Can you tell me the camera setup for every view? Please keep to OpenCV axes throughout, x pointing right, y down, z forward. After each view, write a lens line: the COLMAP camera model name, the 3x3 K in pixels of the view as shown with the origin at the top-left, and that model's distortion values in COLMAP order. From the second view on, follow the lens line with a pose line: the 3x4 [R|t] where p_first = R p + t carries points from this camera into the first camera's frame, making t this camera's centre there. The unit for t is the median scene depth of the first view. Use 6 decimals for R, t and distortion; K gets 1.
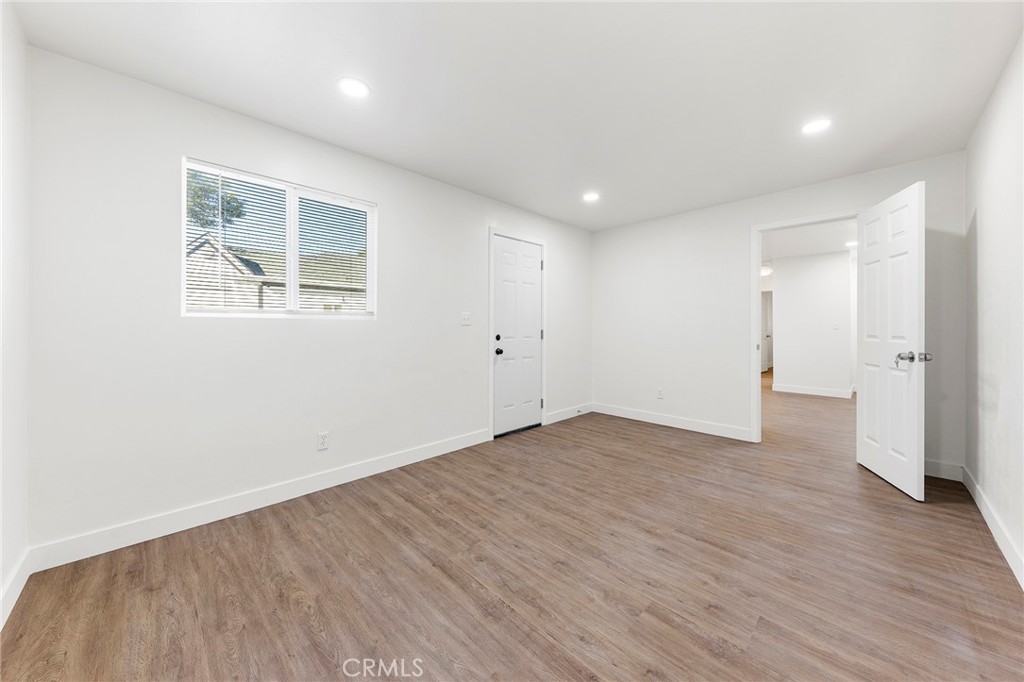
lens RADIAL K [[356.2, 0, 539.0], [0, 356.2, 334.5], [0, 0, 1]] dist [0.010646, -0.002838]
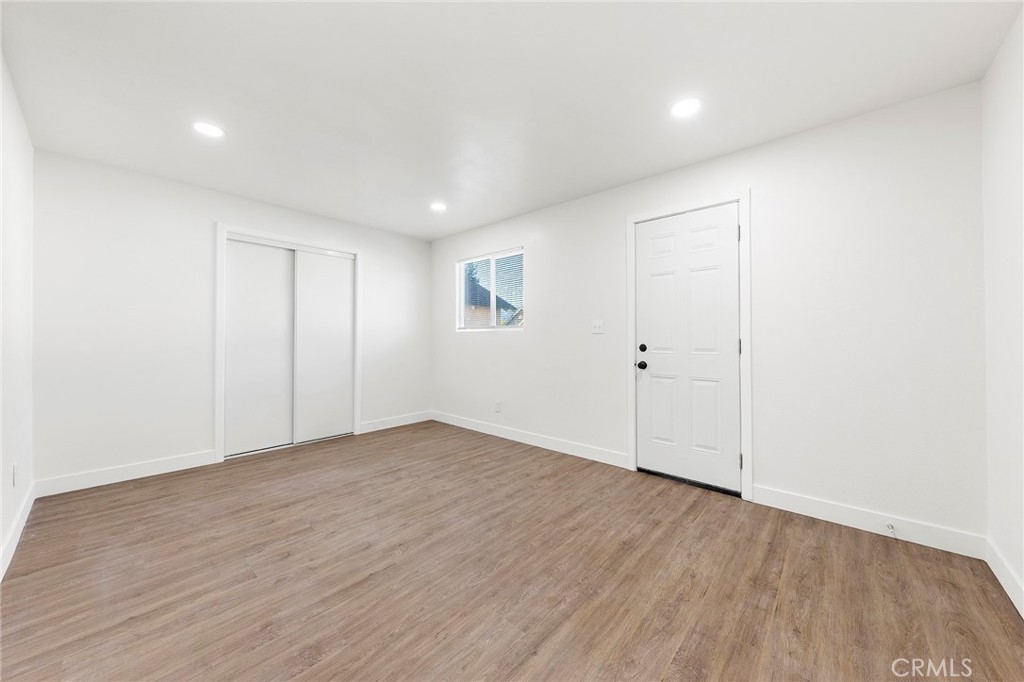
lens RADIAL K [[362.6, 0, 515.8], [0, 362.6, 338.9], [0, 0, 1]] dist [-0.001923, -0.000324]
pose [[0.047027, 0.007988, -0.998862, 1.101056], [-0.021745, 0.999739, 0.006972, -0.020193], [0.998657, 0.021393, 0.047189, 1.061681]]
